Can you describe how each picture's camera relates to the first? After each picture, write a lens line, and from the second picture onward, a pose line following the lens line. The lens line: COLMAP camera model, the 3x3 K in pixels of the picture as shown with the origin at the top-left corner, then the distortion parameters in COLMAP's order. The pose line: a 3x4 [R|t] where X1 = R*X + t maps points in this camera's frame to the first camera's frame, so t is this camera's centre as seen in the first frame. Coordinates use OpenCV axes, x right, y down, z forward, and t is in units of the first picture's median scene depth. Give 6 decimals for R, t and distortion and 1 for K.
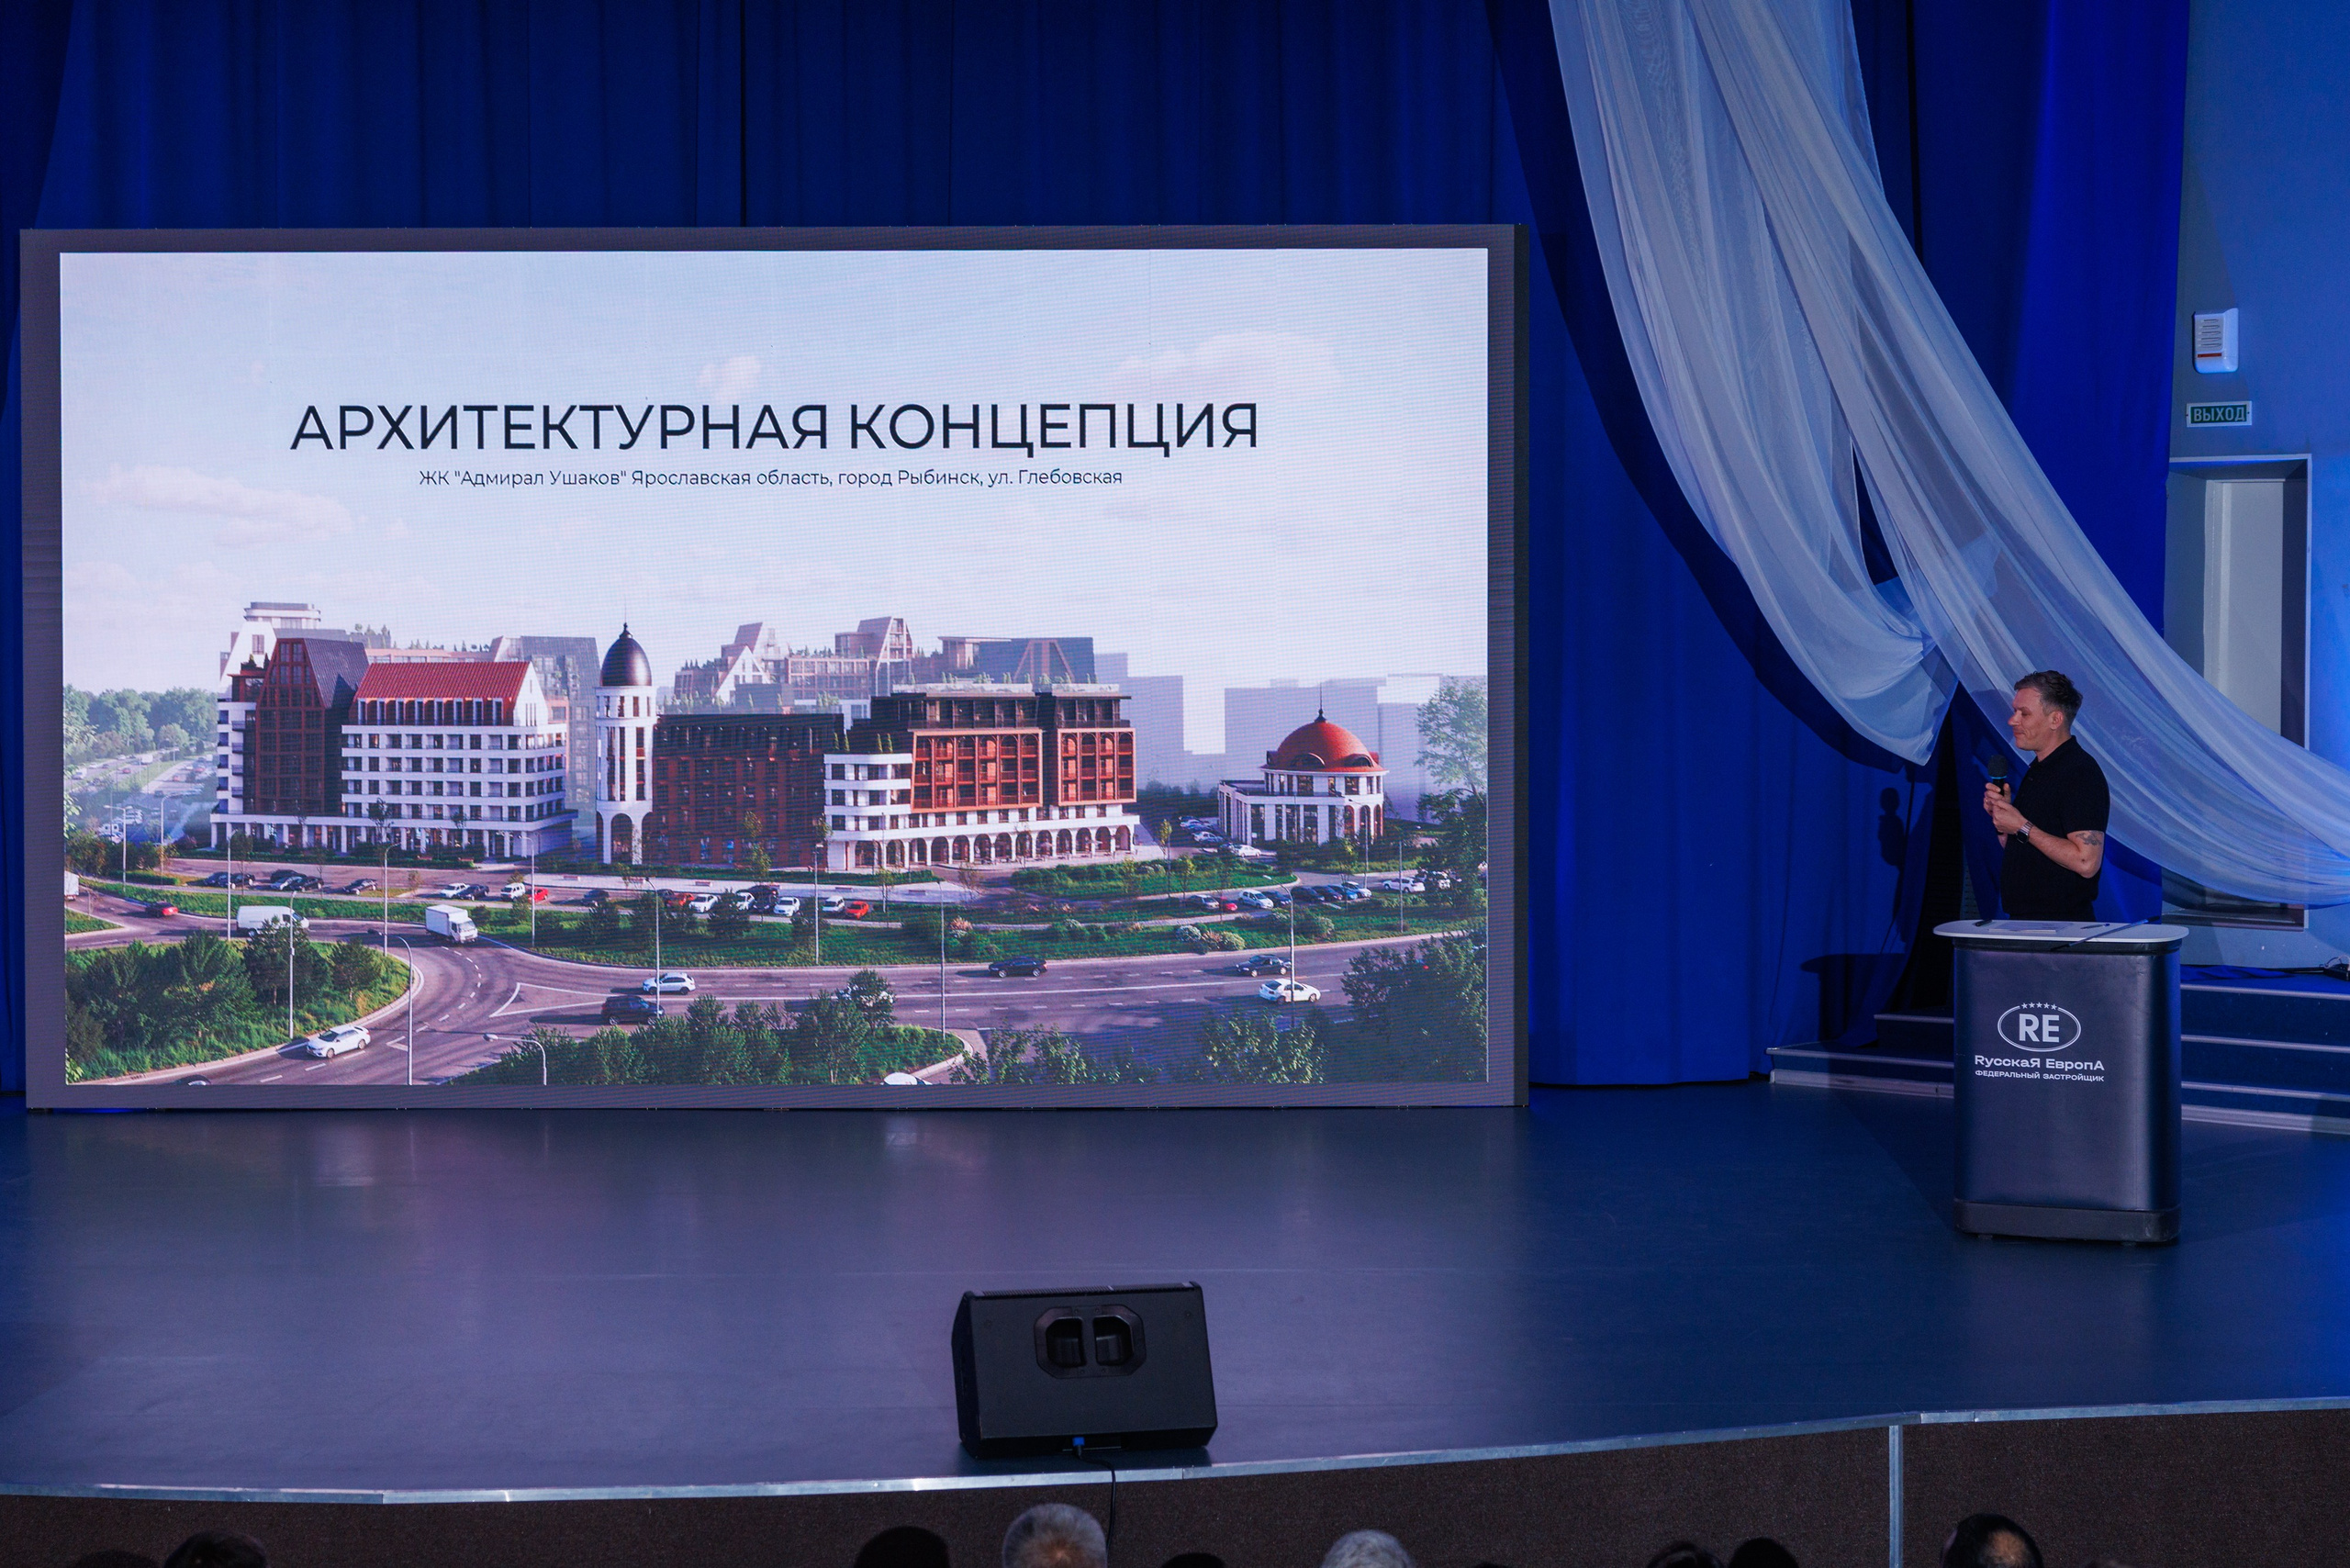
lens RADIAL K [[3896.8, 0, 1184.5], [0, 3896.8, 764.3], [0, 0, 1]] dist [0.030642, 0.000000]
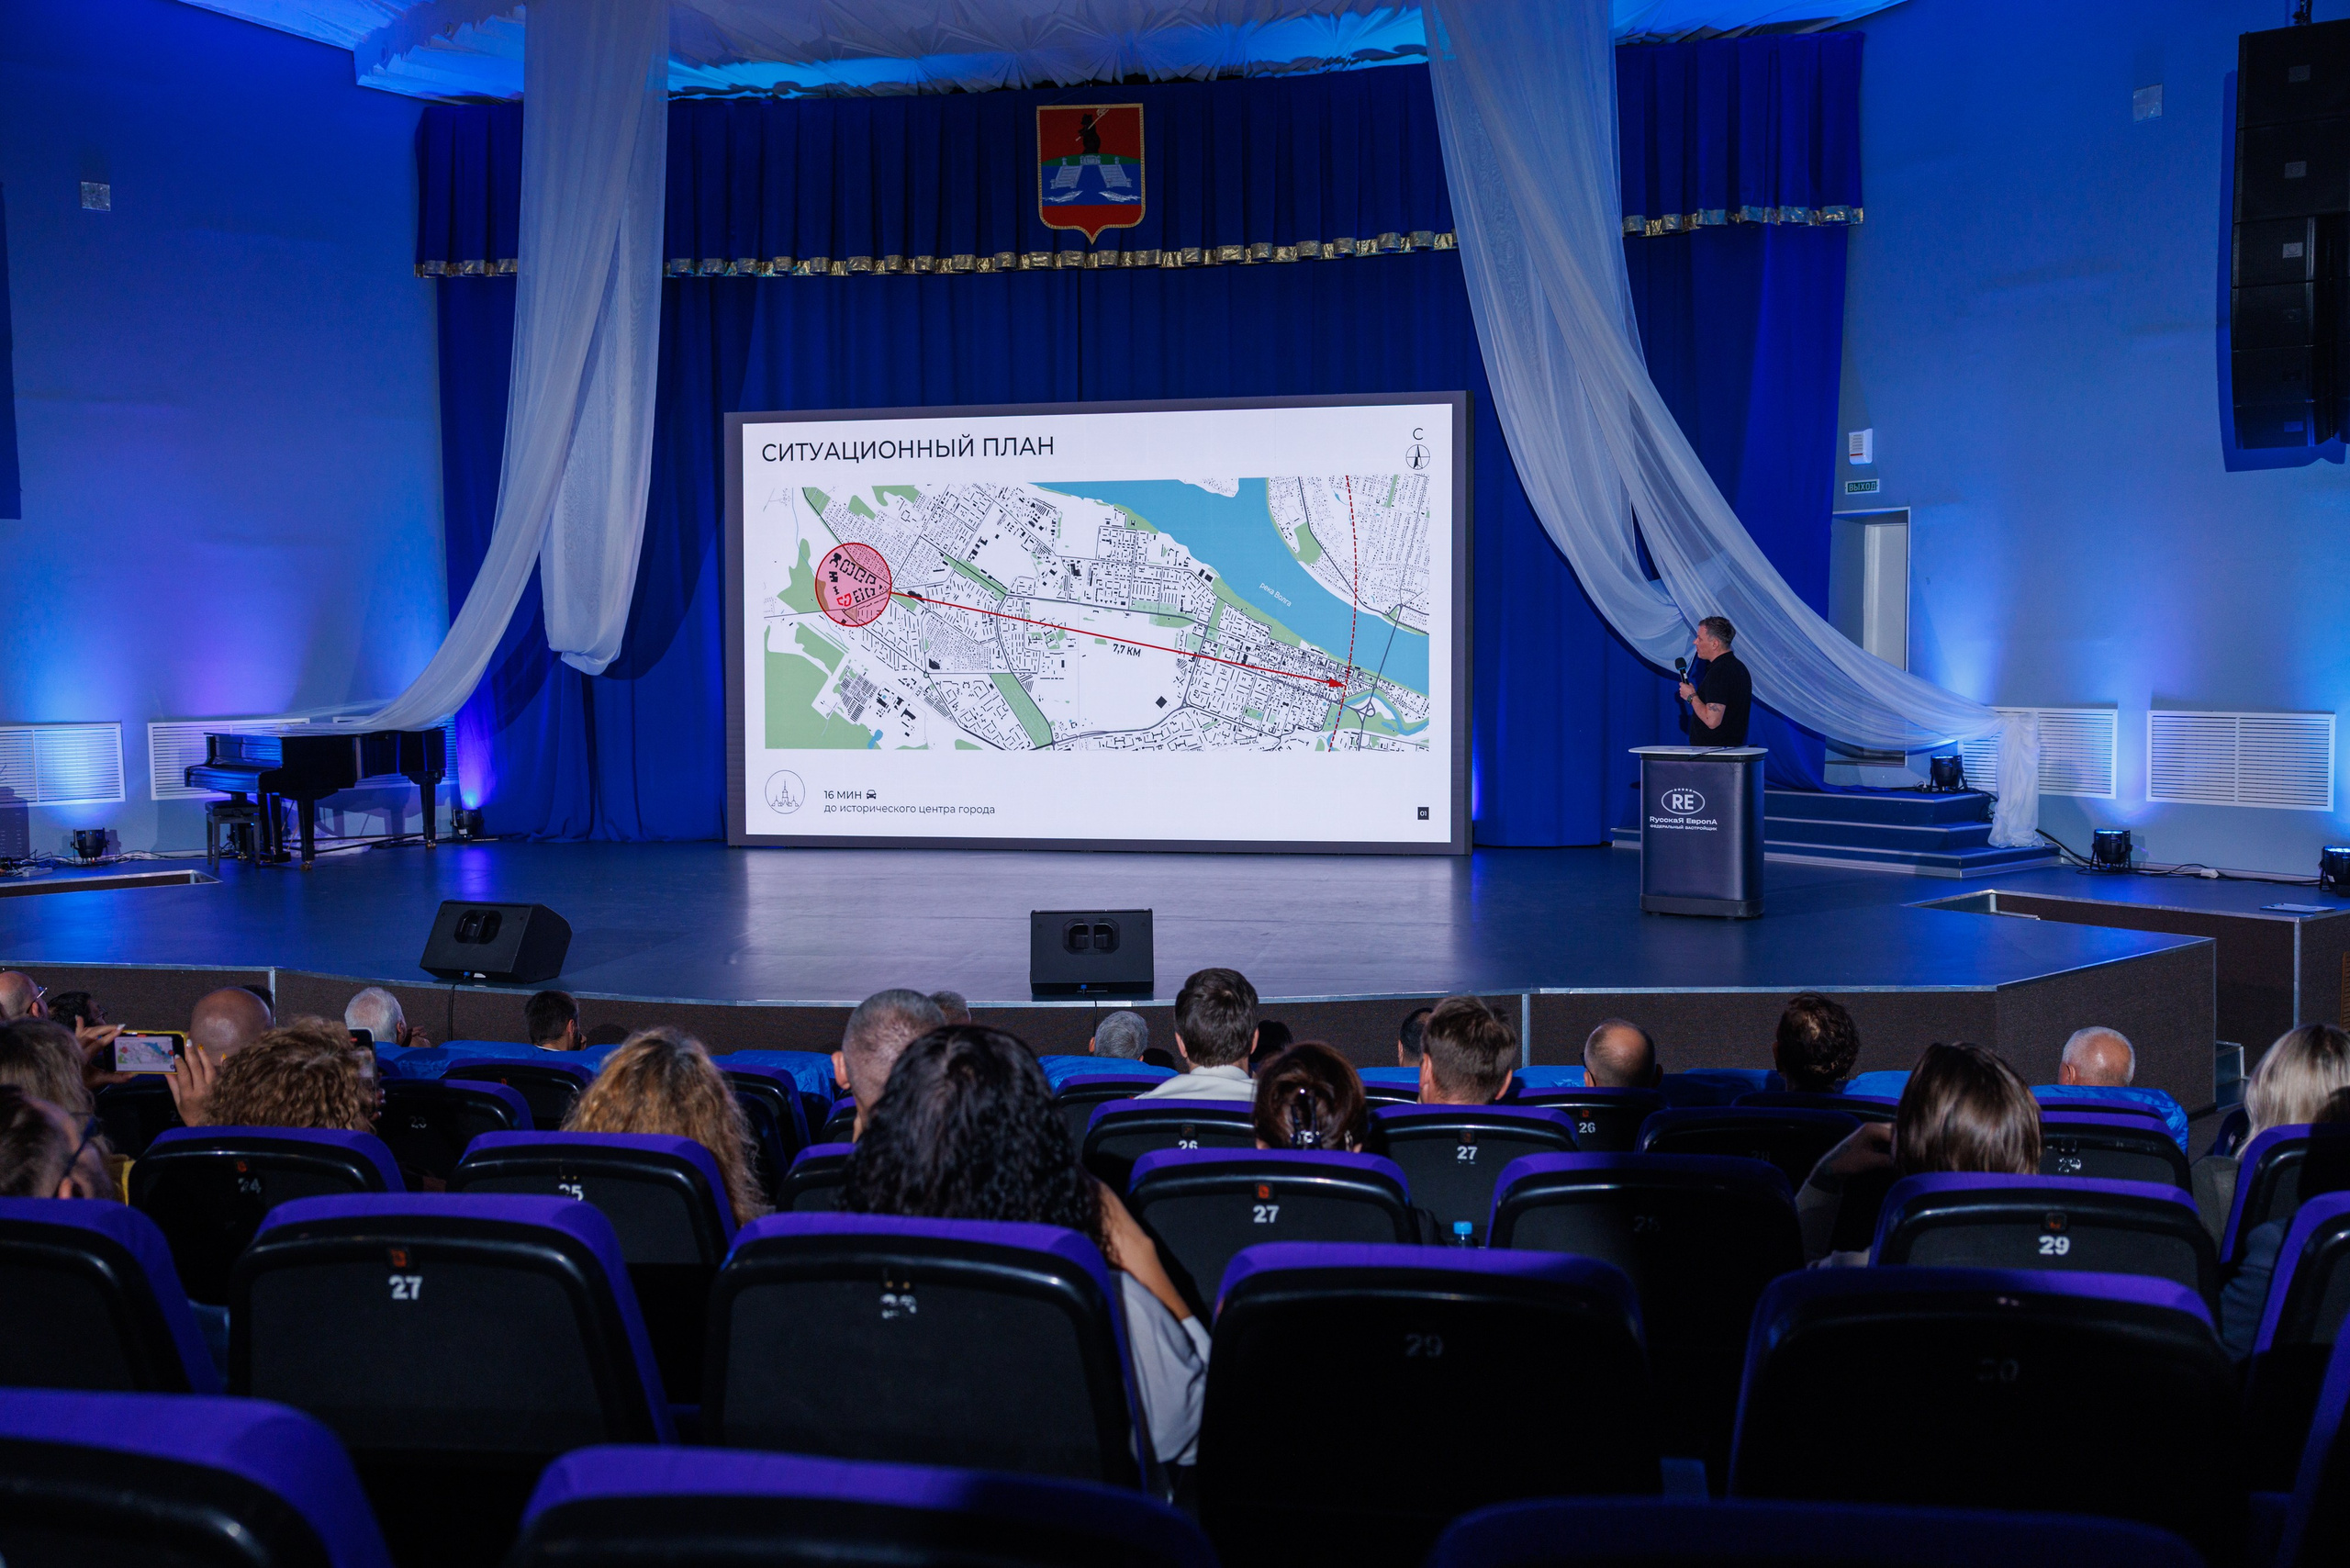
lens RADIAL K [[1983.7, 0, 1163.6], [0, 1983.7, 767.9], [0, 0, 1]] dist [0.050396, -0.067062]
pose [[0.985660, 0.007261, -0.168587, 0.113357], [-0.003740, 0.999768, 0.021194, 0.026959], [0.168702, -0.020259, 0.985459, 0.017863]]
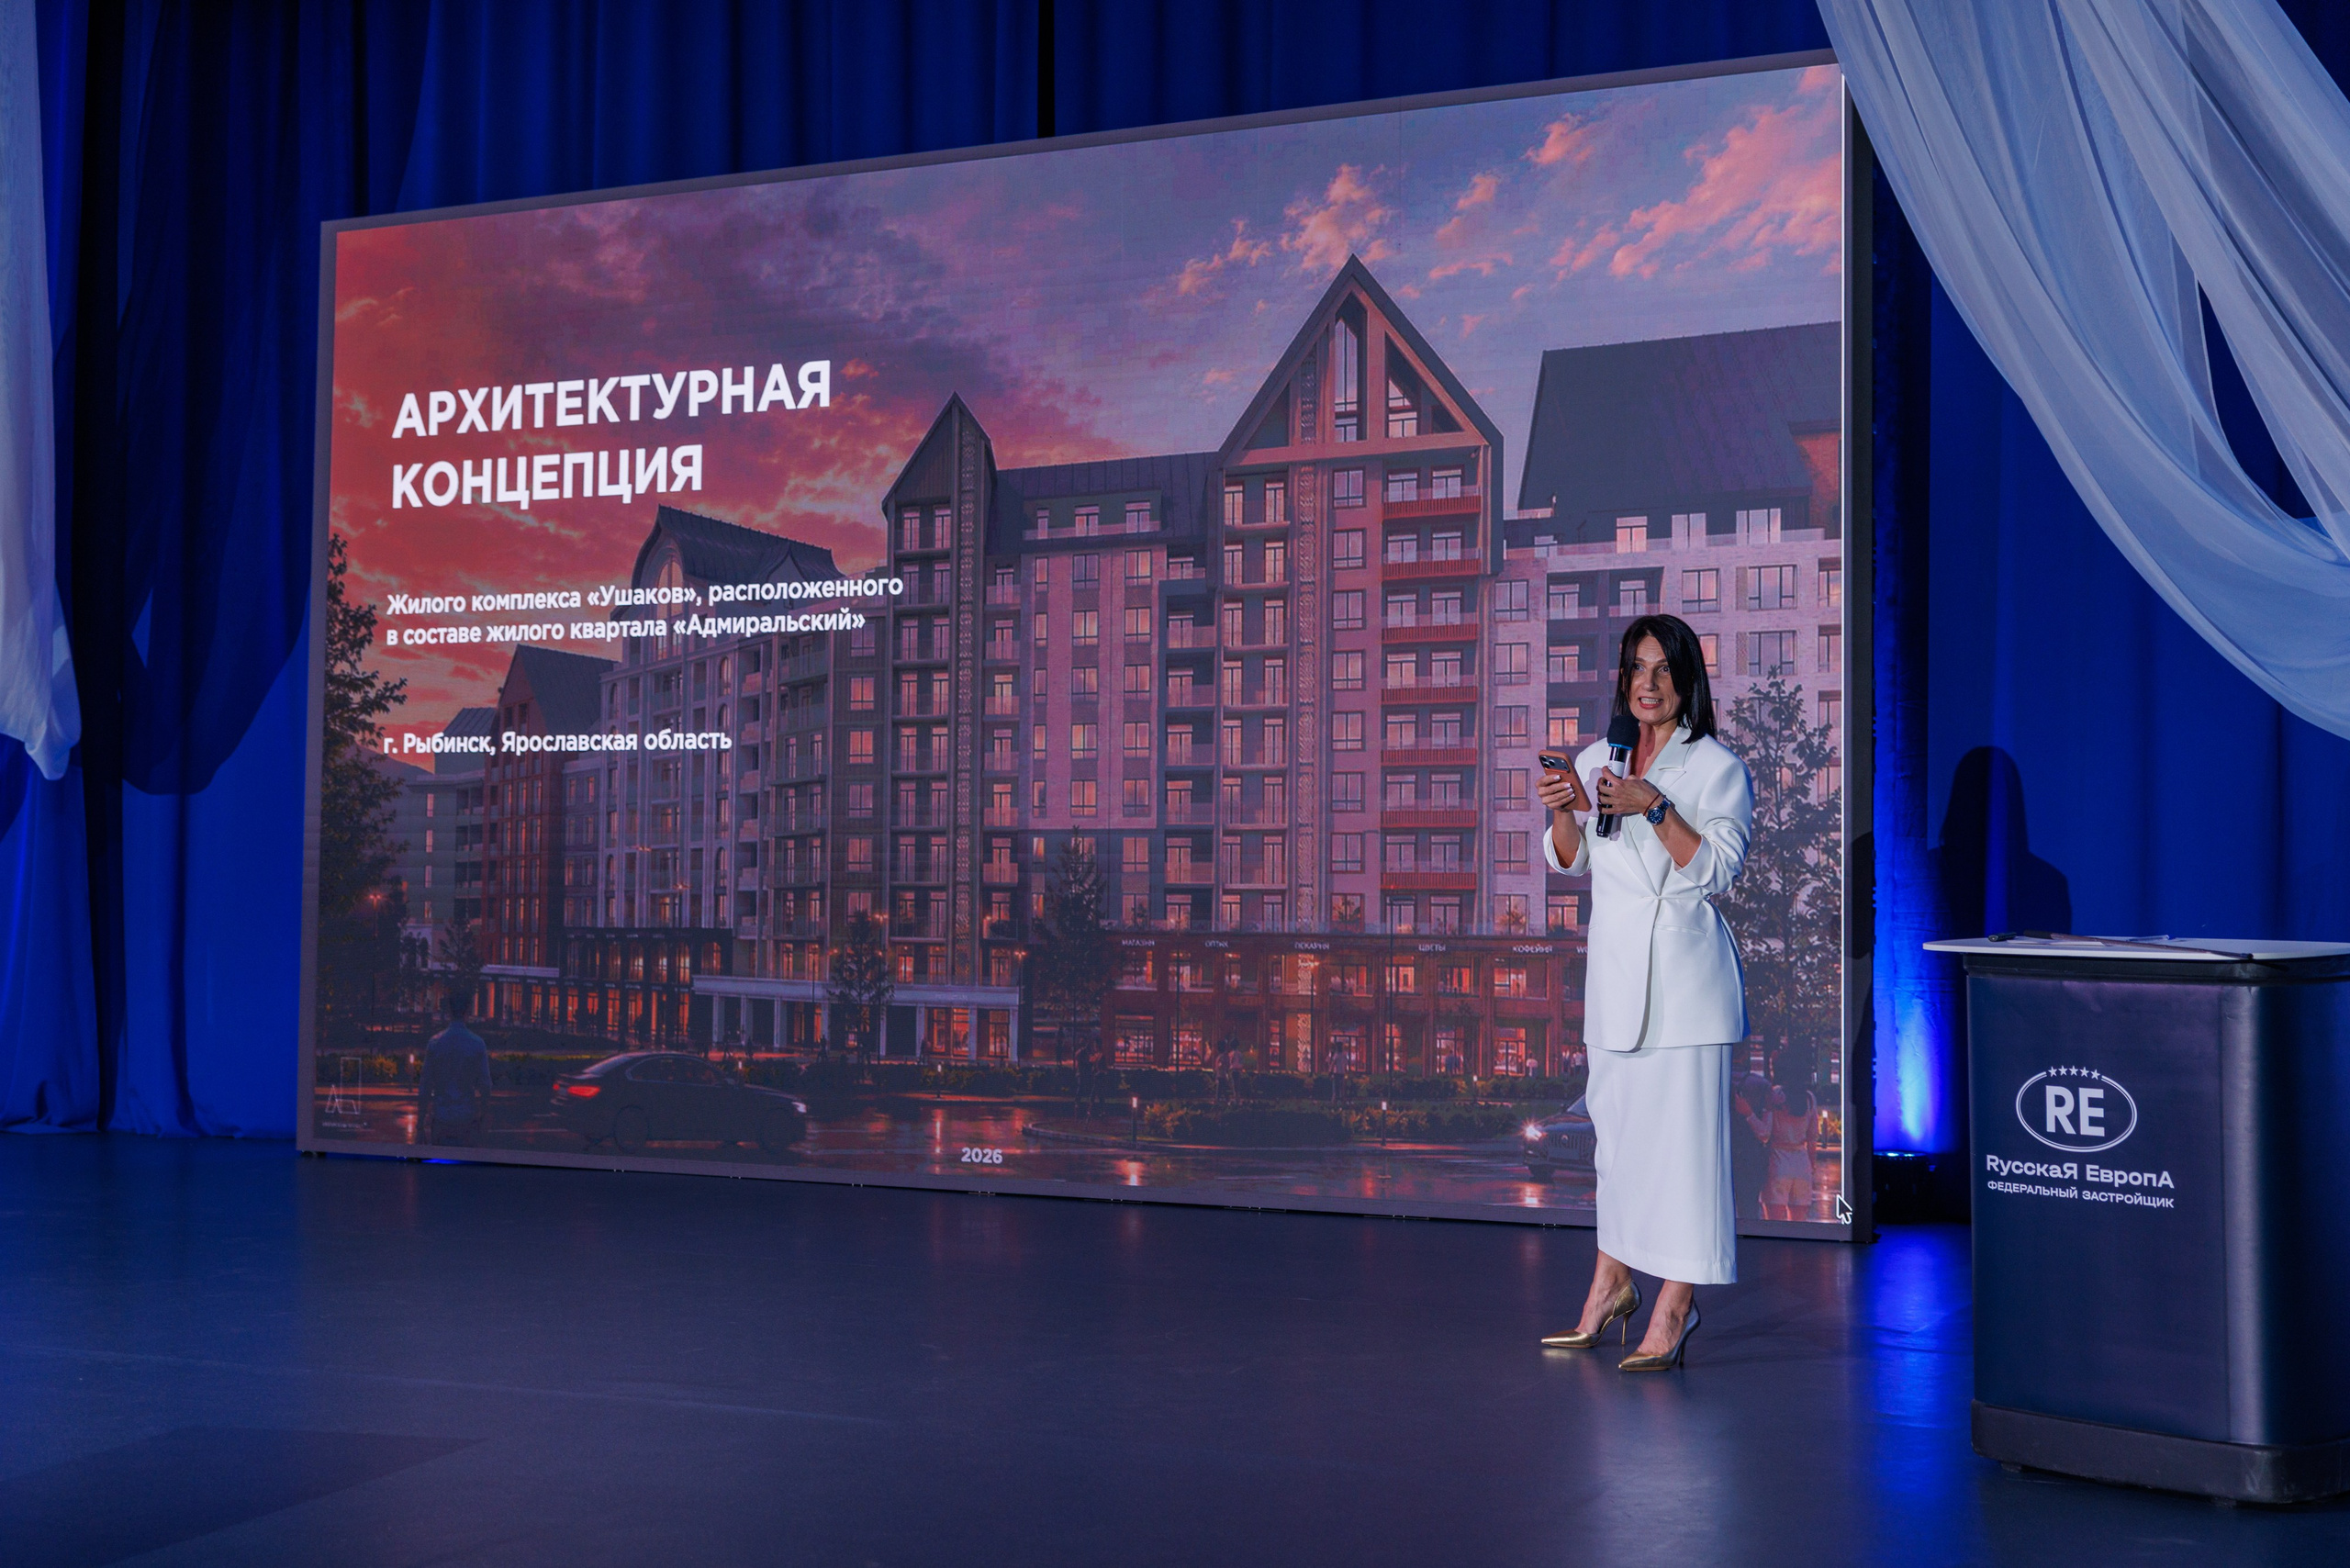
lens RADIAL K [[3289.0, 0, 1184.7], [0, 3289.0, 767.7], [0, 0, 1]] dist [0.024106, 0.000000]
pose [[0.899921, -0.005327, -0.436020, 0.264122], [-0.020495, 0.998304, -0.054497, 0.038818], [0.435571, 0.057979, 0.898285, 0.421024]]
